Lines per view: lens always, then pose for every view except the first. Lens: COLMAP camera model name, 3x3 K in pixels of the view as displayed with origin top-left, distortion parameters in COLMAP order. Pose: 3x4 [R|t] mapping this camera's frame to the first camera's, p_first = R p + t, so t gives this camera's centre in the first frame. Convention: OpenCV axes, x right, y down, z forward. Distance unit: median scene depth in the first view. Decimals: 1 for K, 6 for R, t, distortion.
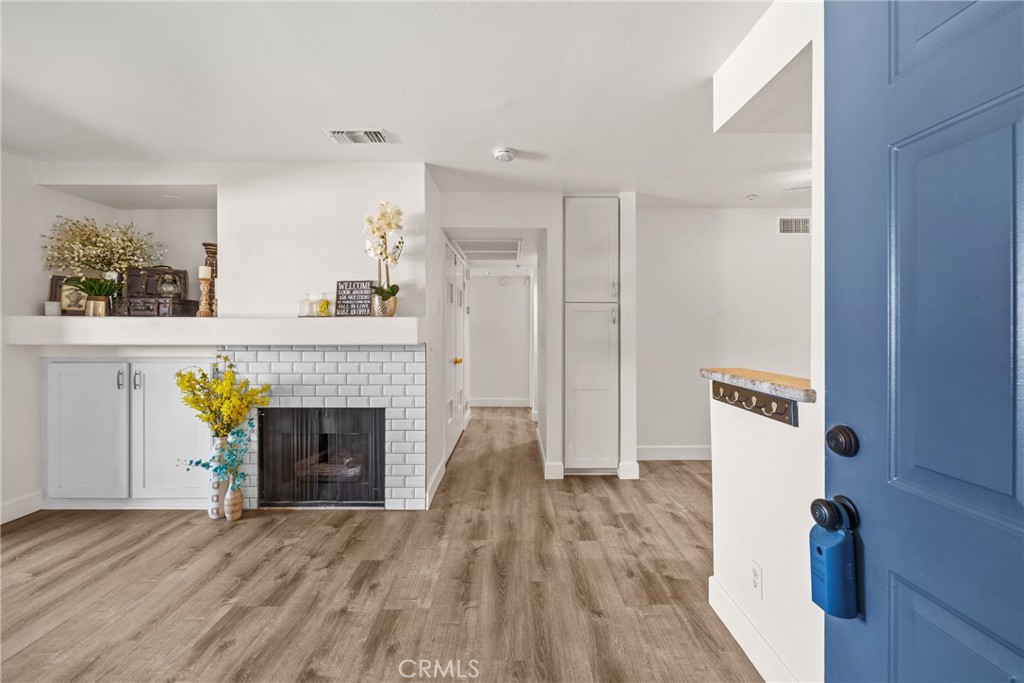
lens RADIAL K [[414.3, 0, 513.9], [0, 414.3, 326.6], [0, 0, 1]] dist [0.000145, -0.000258]
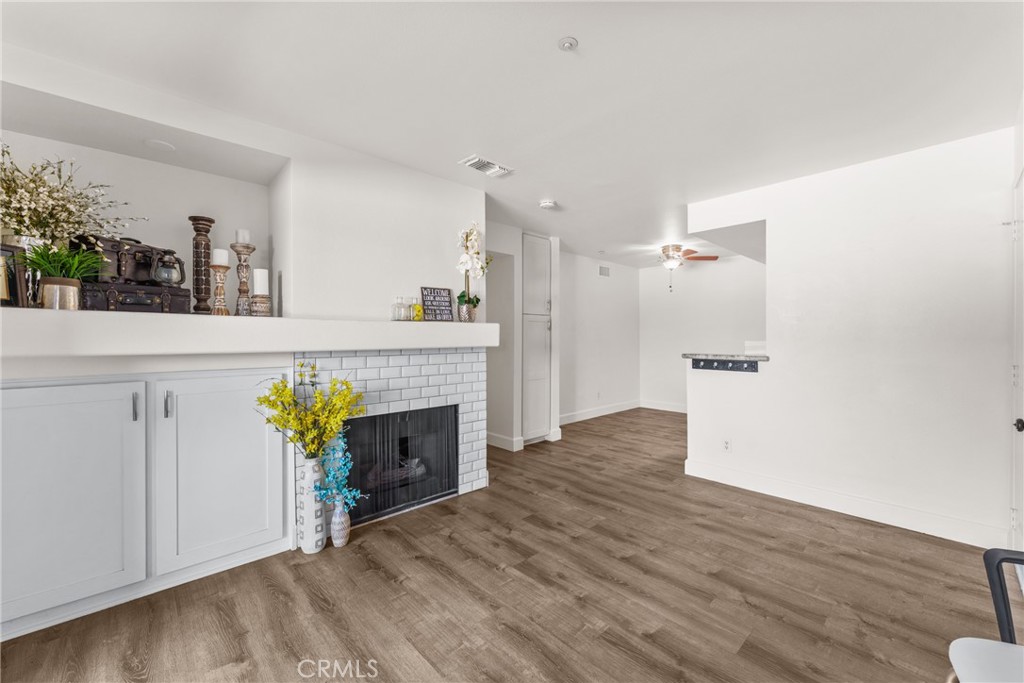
lens RADIAL K [[409.0, 0, 511.3], [0, 409.0, 336.5], [0, 0, 1]] dist [0.000911, -0.000050]
pose [[0.732218, -0.000420, 0.681070, -0.960544], [-0.001911, 0.999995, 0.002672, 0.011093], [-0.681068, -0.003258, 0.732213, 0.098634]]
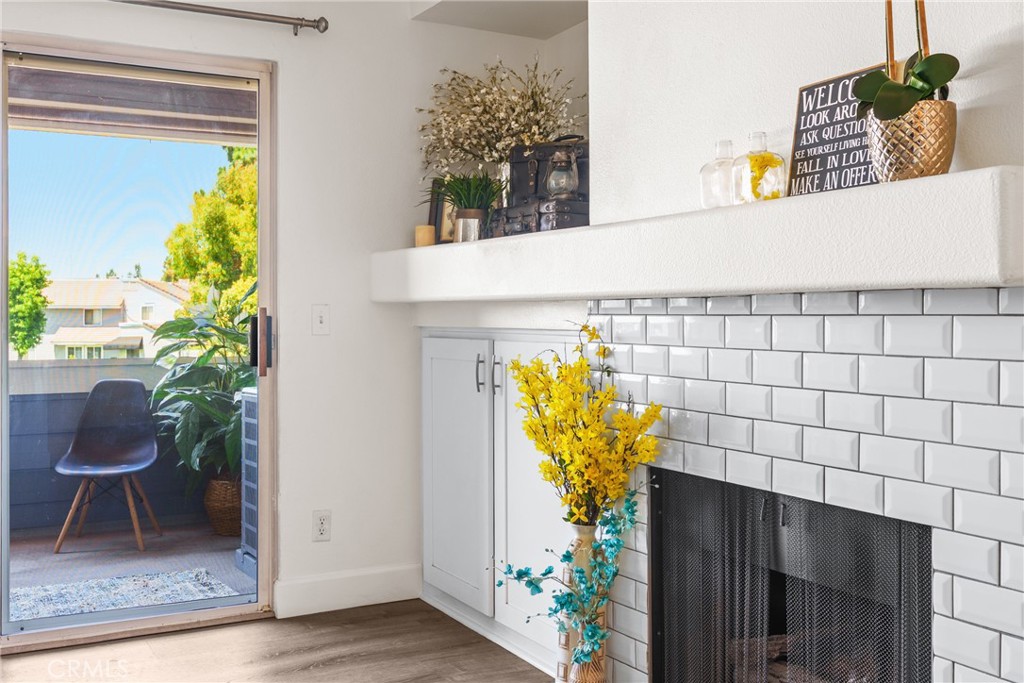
lens RADIAL K [[1028.9, 0, 513.2], [0, 1028.9, 317.7], [0, 0, 1]] dist [-0.004551, 0.004503]
pose [[0.482708, 0.001951, -0.875779, 0.140929], [0.004430, 0.999979, 0.004670, 0.056662], [0.875770, -0.006134, 0.482690, 0.445211]]
